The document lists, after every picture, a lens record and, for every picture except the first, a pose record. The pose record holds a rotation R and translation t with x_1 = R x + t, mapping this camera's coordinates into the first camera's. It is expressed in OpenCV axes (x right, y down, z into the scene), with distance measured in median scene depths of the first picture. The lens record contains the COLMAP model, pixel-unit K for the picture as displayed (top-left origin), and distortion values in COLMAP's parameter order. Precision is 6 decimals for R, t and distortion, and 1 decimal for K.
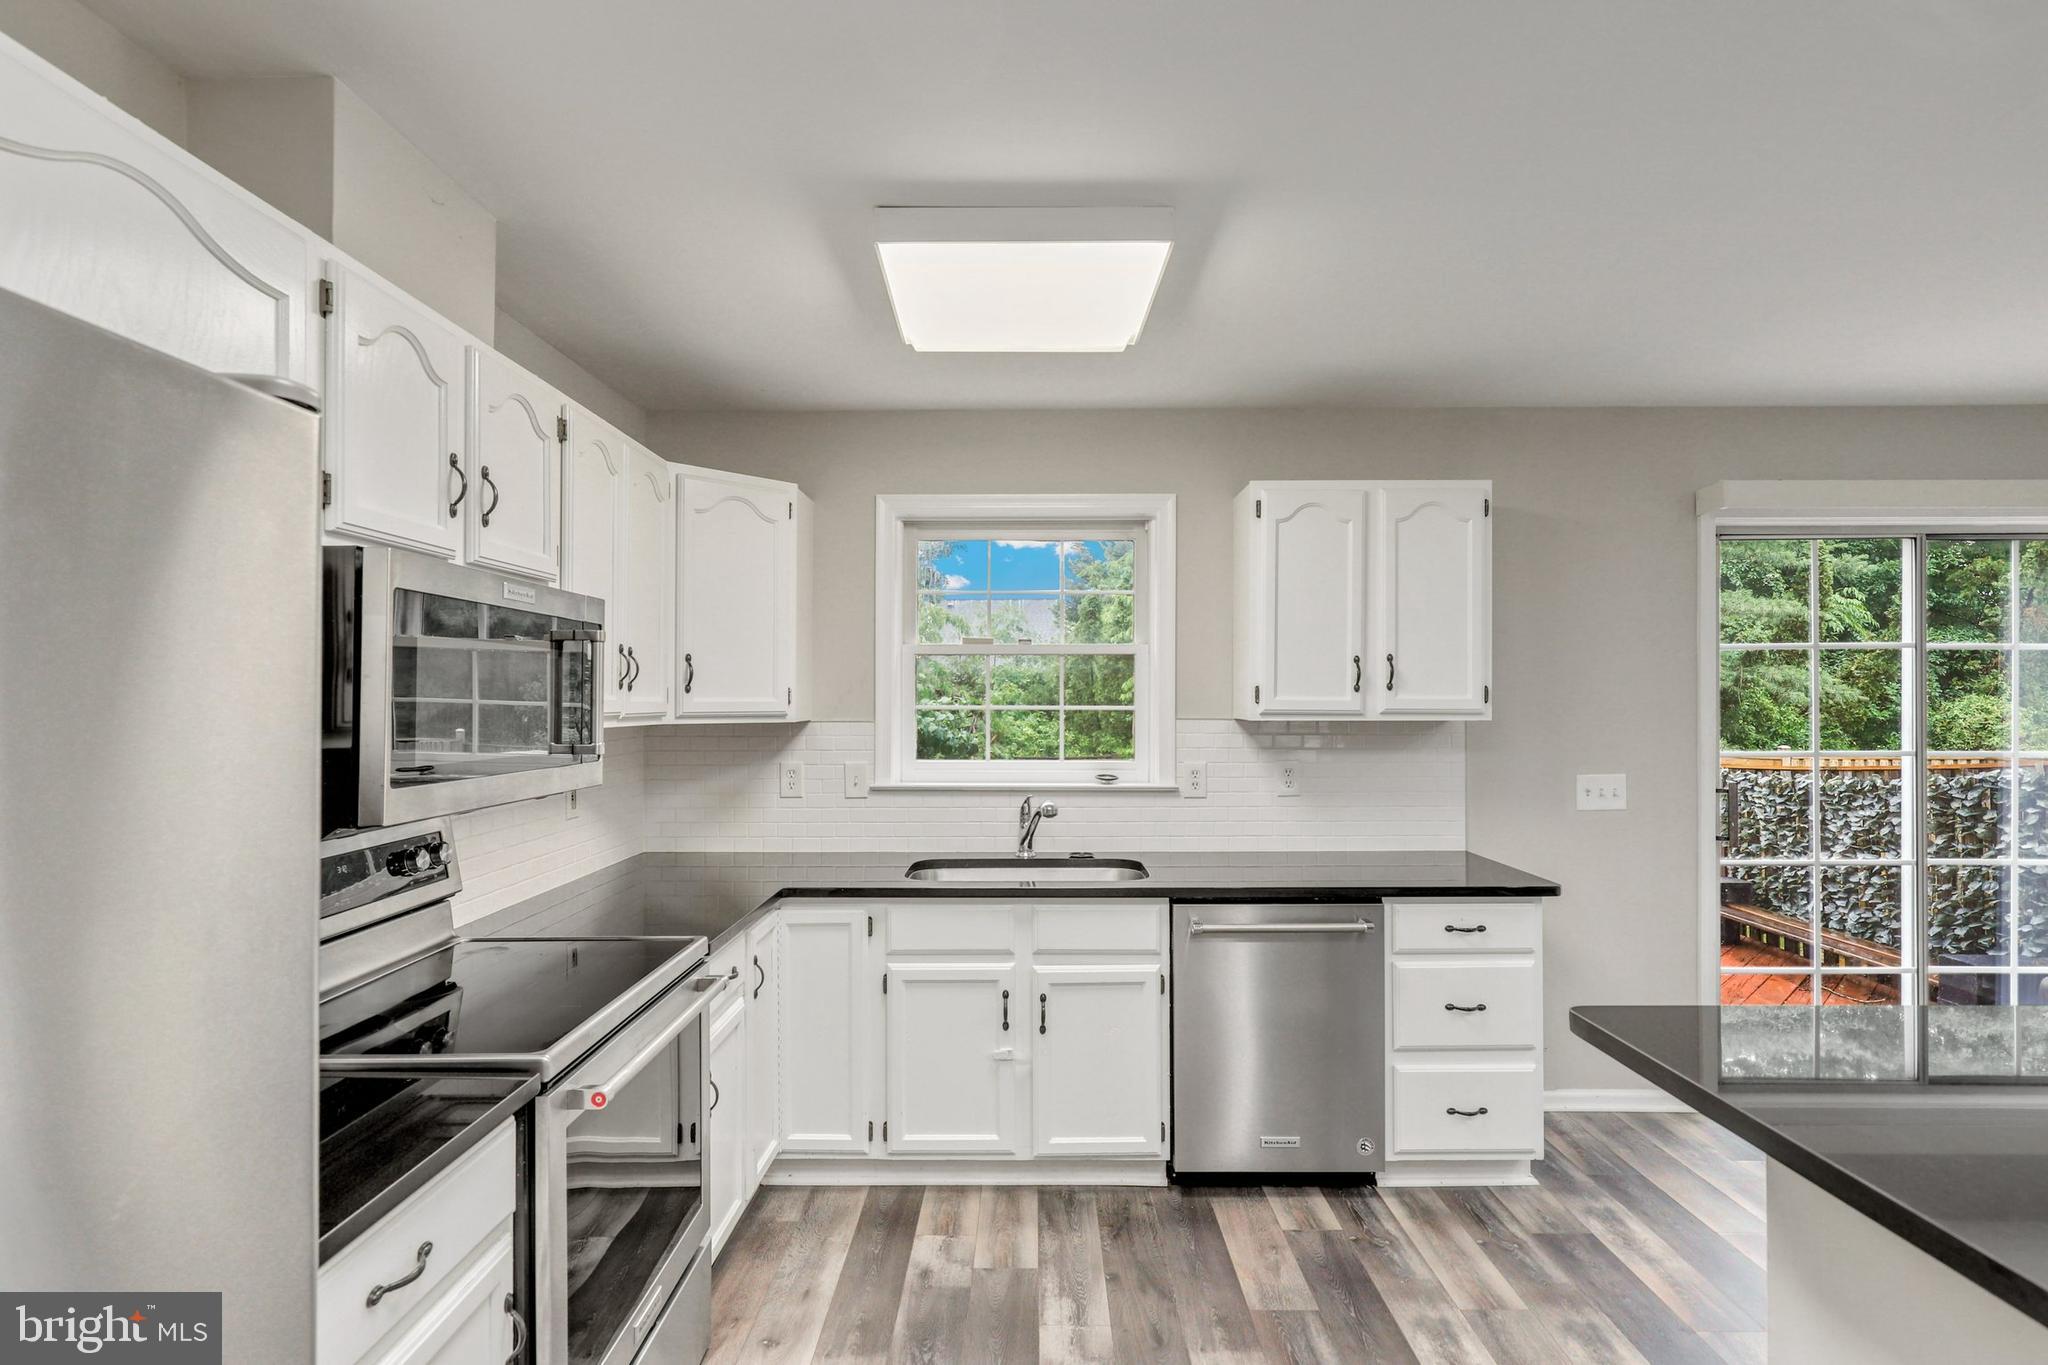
lens RADIAL K [[1013.8, 0, 1018.0], [0, 1013.8, 695.8], [0, 0, 1]] dist [0.000925, -0.000513]
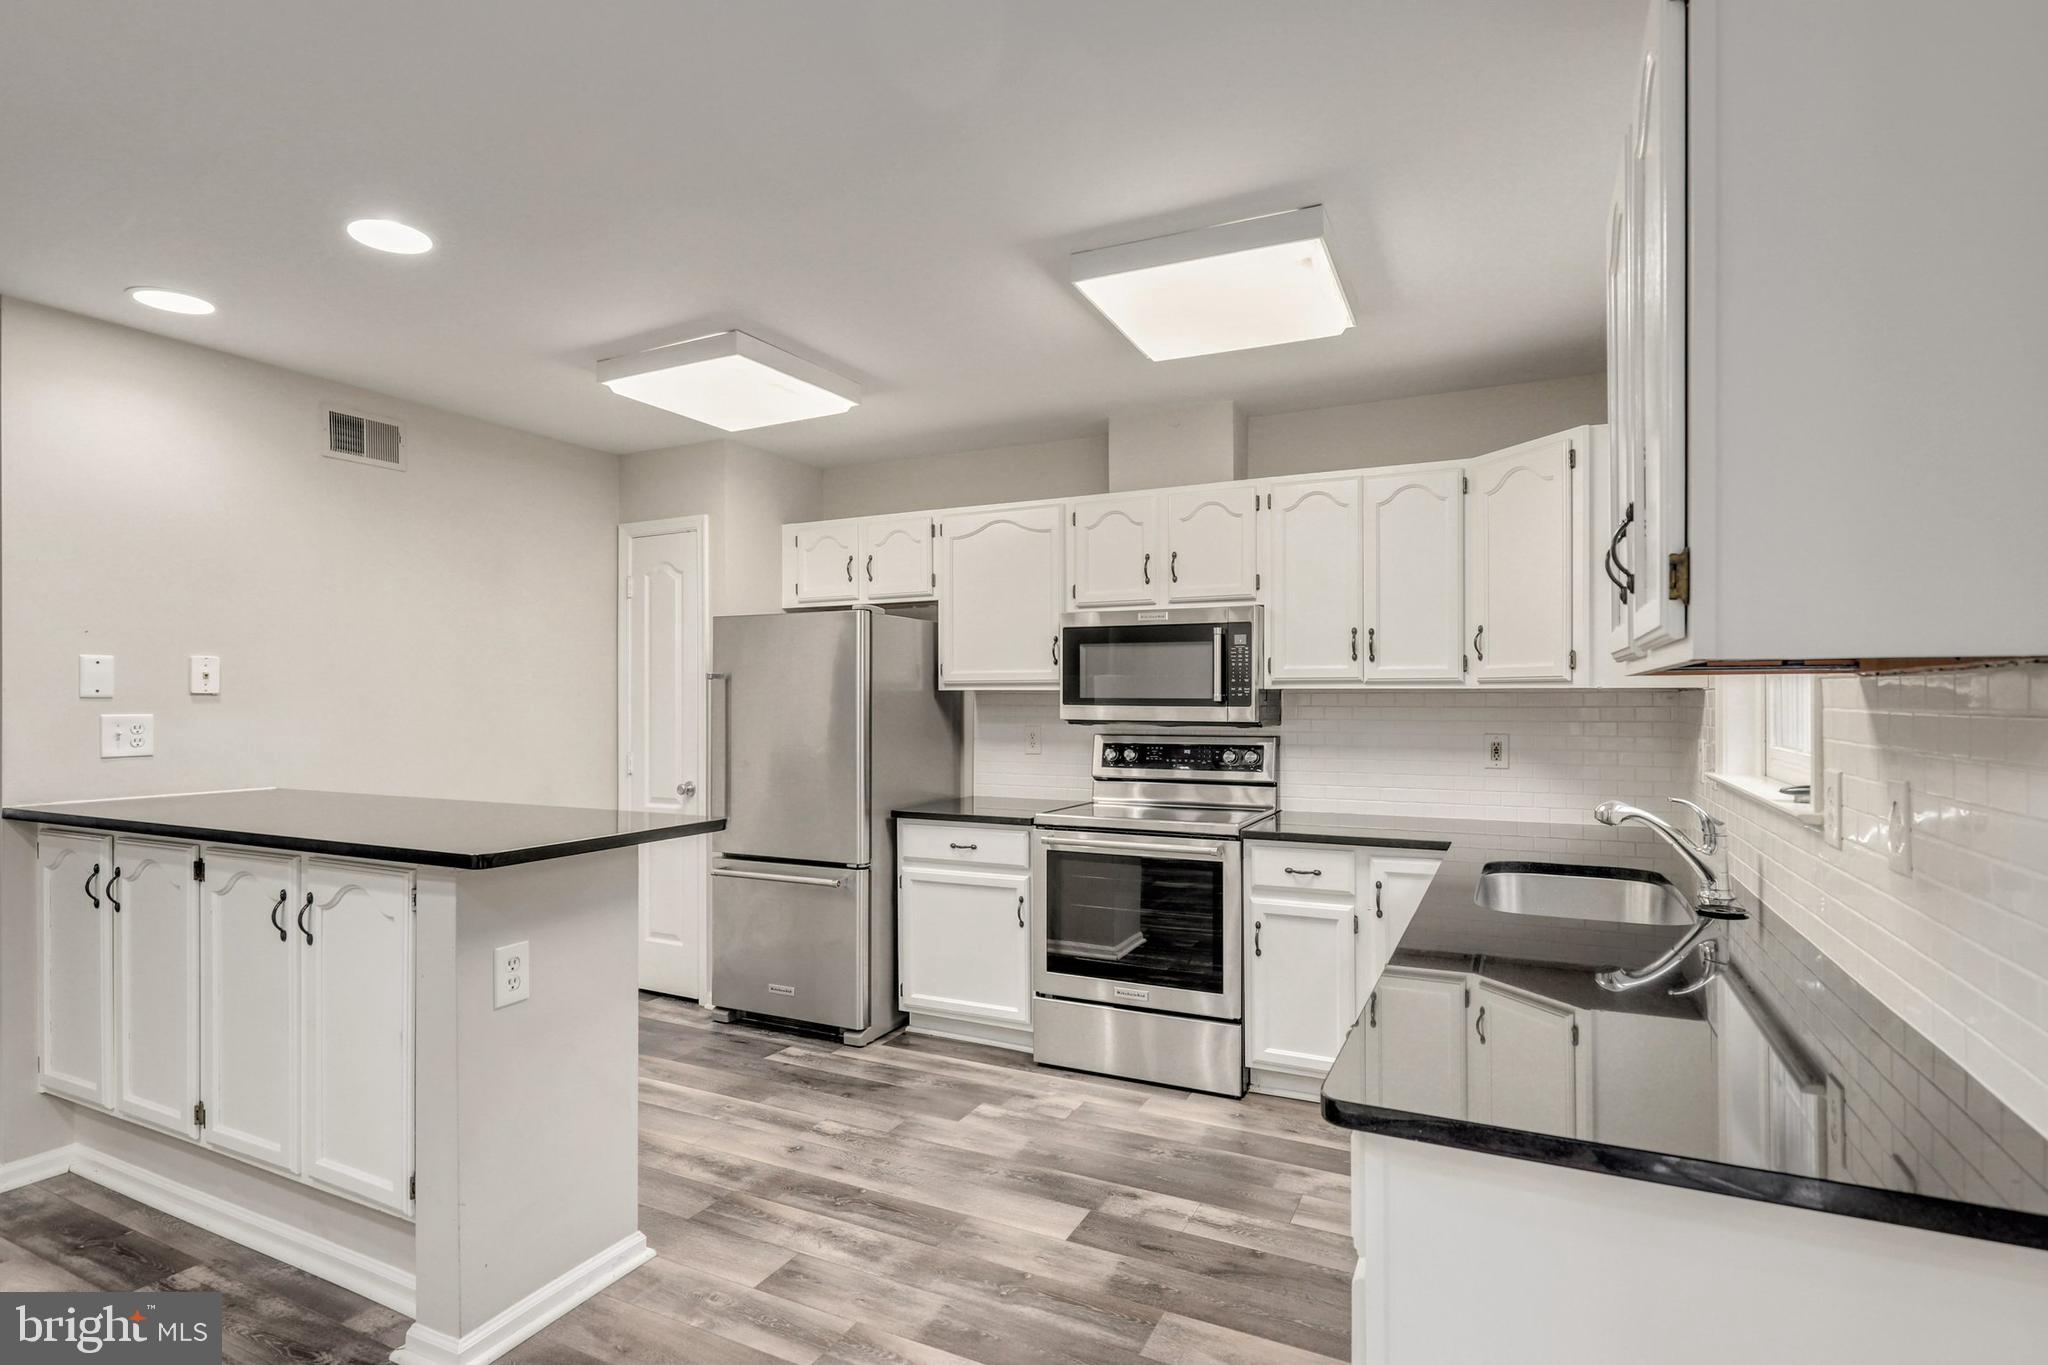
lens RADIAL K [[1015.2, 0, 1021.6], [0, 1015.2, 696.2], [0, 0, 1]] dist [0.001212, -0.000089]
pose [[-0.432744, -0.001653, -0.901515, 0.904001], [0.001993, 0.999994, -0.002790, 0.038584], [0.901515, -0.003004, -0.432738, 1.036986]]
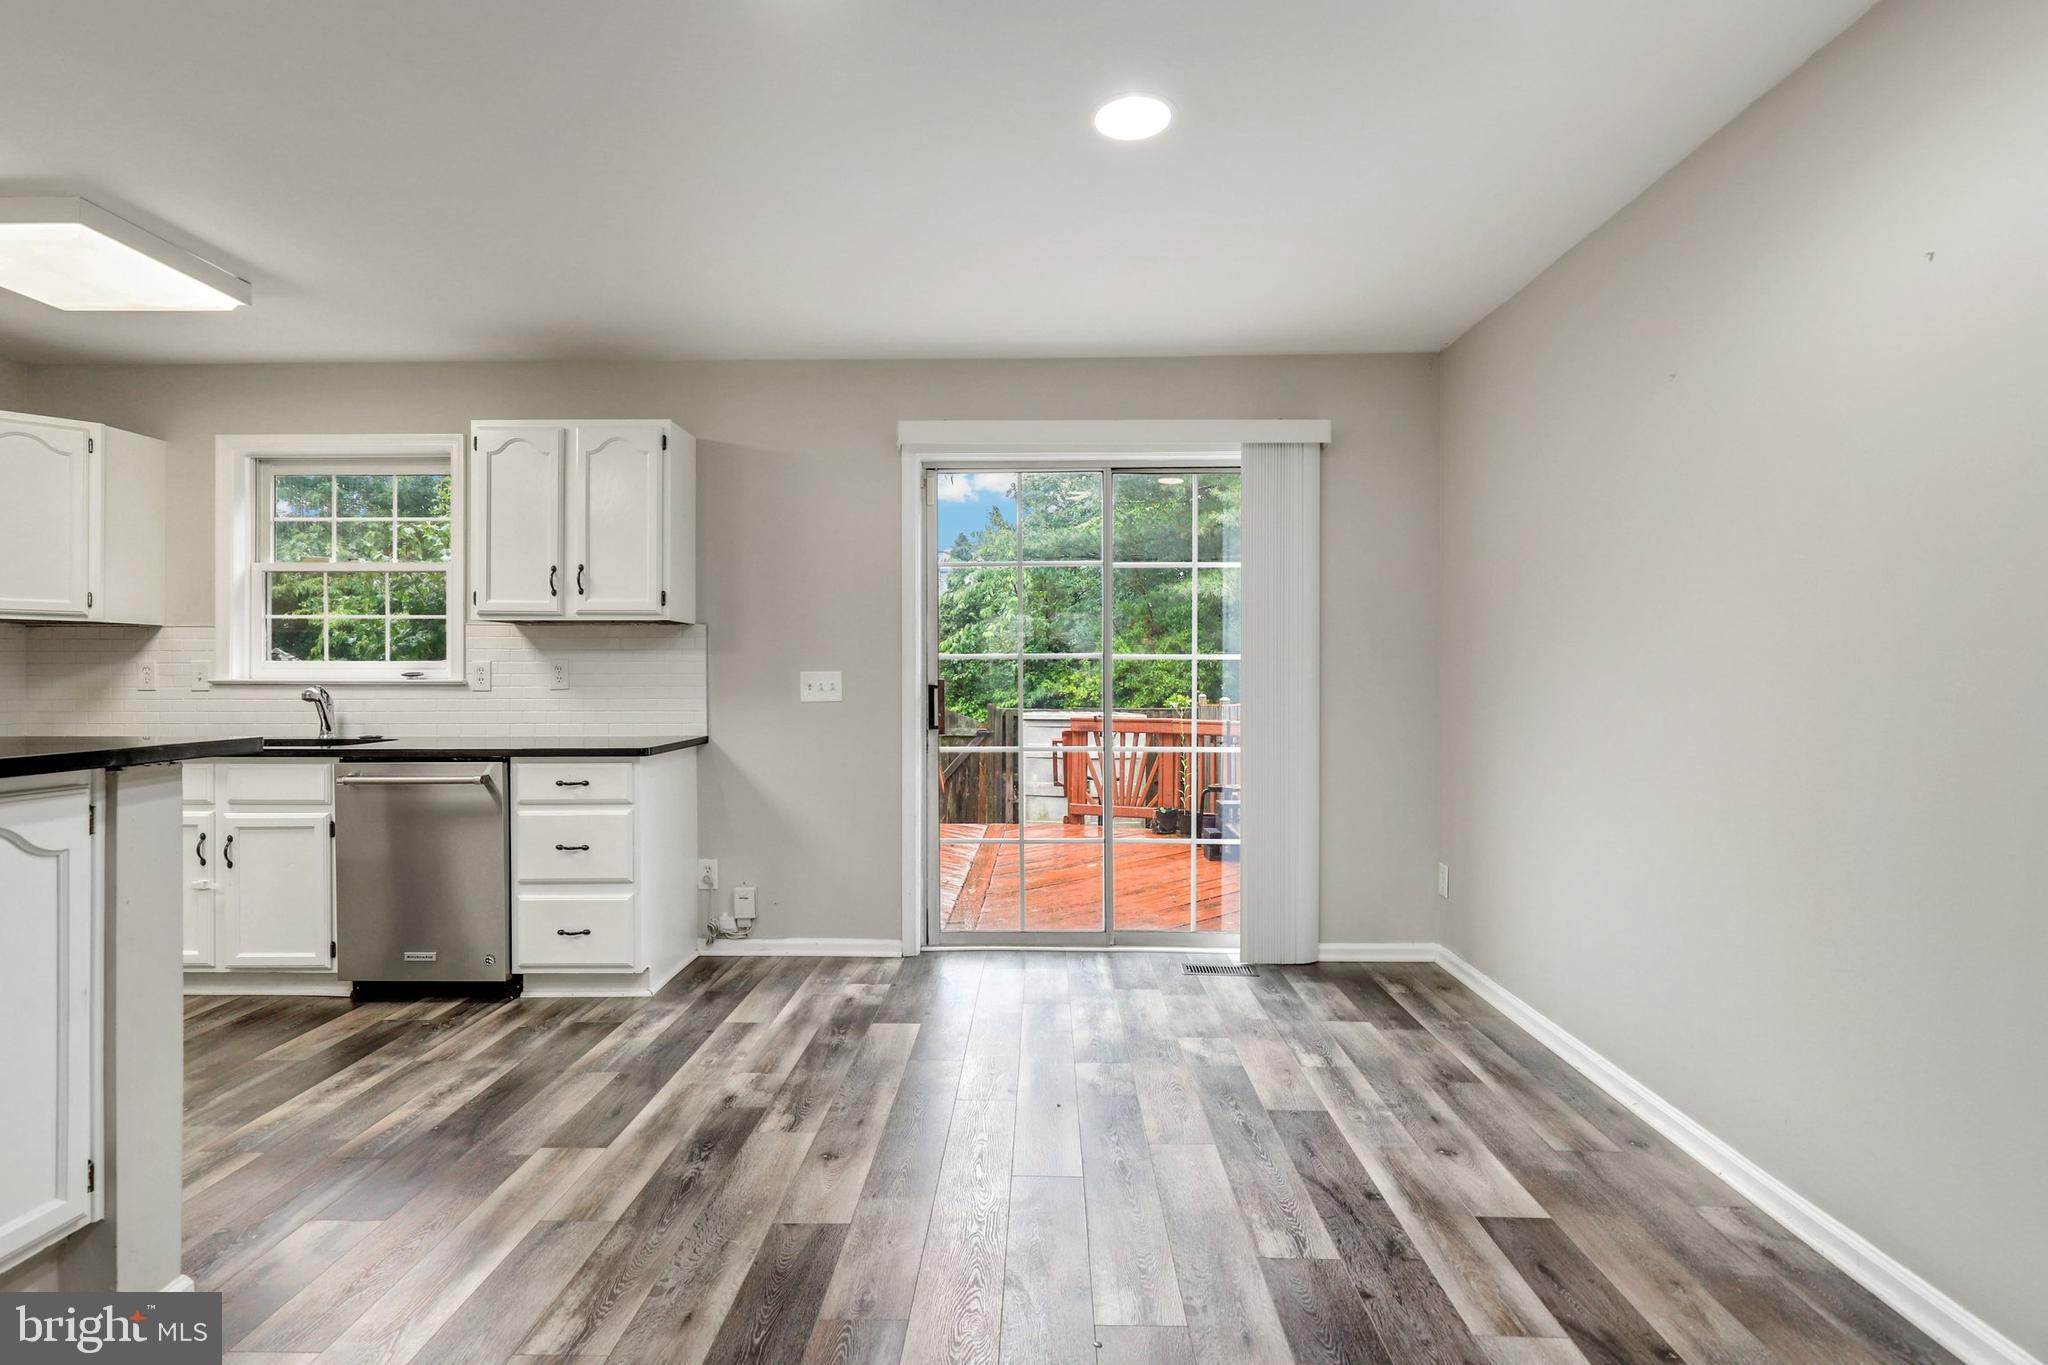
lens RADIAL K [[1018.8, 0, 1019.1], [0, 1018.8, 673.1], [0, 0, 1]] dist [0.001338, -0.000593]
pose [[0.999938, 0.002058, -0.010921, 0.976348], [-0.002058, 0.999998, -0.000038, 0.093982], [0.010921, 0.000061, 0.999940, -0.220317]]
